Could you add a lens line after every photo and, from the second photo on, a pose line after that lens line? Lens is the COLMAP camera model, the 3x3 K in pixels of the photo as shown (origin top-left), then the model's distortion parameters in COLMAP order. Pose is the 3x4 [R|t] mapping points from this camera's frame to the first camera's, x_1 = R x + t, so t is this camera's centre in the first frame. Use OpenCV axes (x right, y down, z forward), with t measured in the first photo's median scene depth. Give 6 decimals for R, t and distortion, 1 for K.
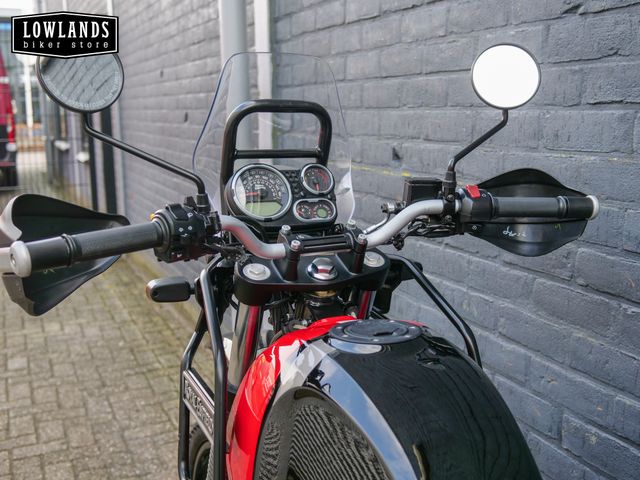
lens RADIAL K [[736.1, 0, 325.8], [0, 736.1, 239.4], [0, 0, 1]] dist [-0.006758, 0.000000]
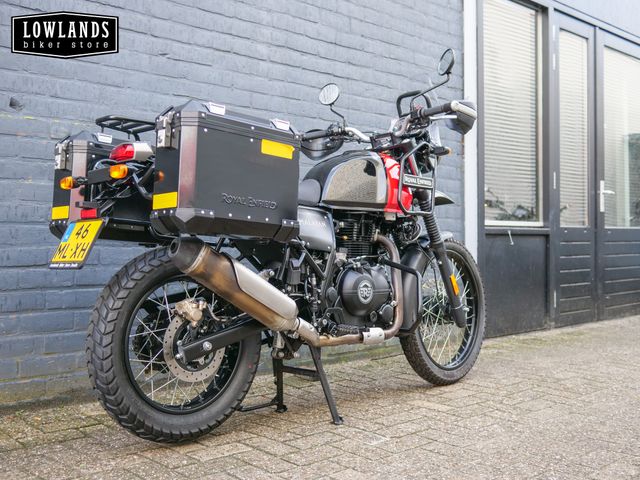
lens RADIAL K [[736.1, 0, 320.6], [0, 736.1, 240.2], [0, 0, 1]] dist [-0.006758, 0.000000]
pose [[-0.333246, 0.015743, 0.942709, -2.068659], [0.171551, 0.984183, 0.044208, 0.264031], [-0.927102, 0.176454, -0.330675, 1.407297]]
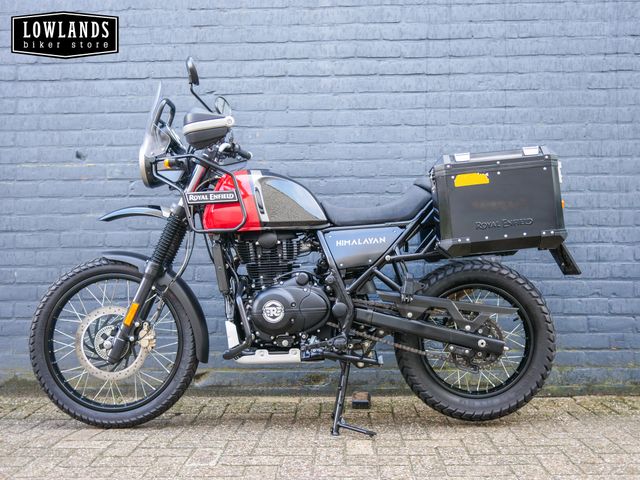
lens RADIAL K [[736.1, 0, 313.6], [0, 736.1, 248.8], [0, 0, 1]] dist [-0.006758, 0.000000]
pose [[0.435222, 0.028748, 0.899864, -1.867672], [0.162178, 0.980637, -0.109766, 0.591441], [-0.885596, 0.193711, 0.422132, -0.346893]]
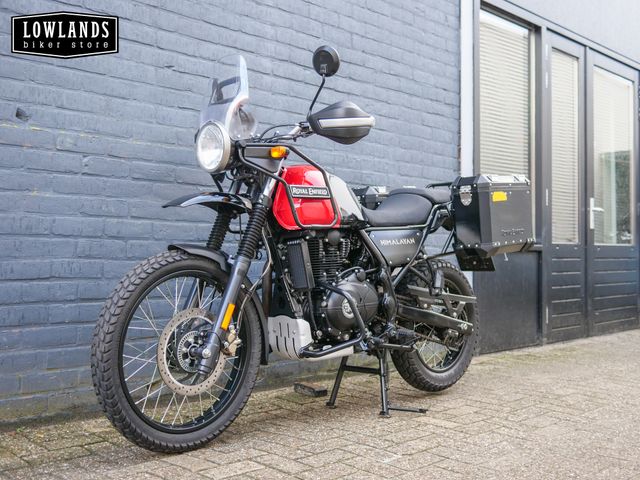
lens RADIAL K [[736.1, 0, 322.9], [0, 736.1, 239.3], [0, 0, 1]] dist [-0.006758, 0.000000]
pose [[-0.364737, 0.031914, 0.930564, -2.026877], [0.162107, 0.986326, 0.029712, 0.247199], [-0.916891, 0.161688, -0.364923, 1.485019]]
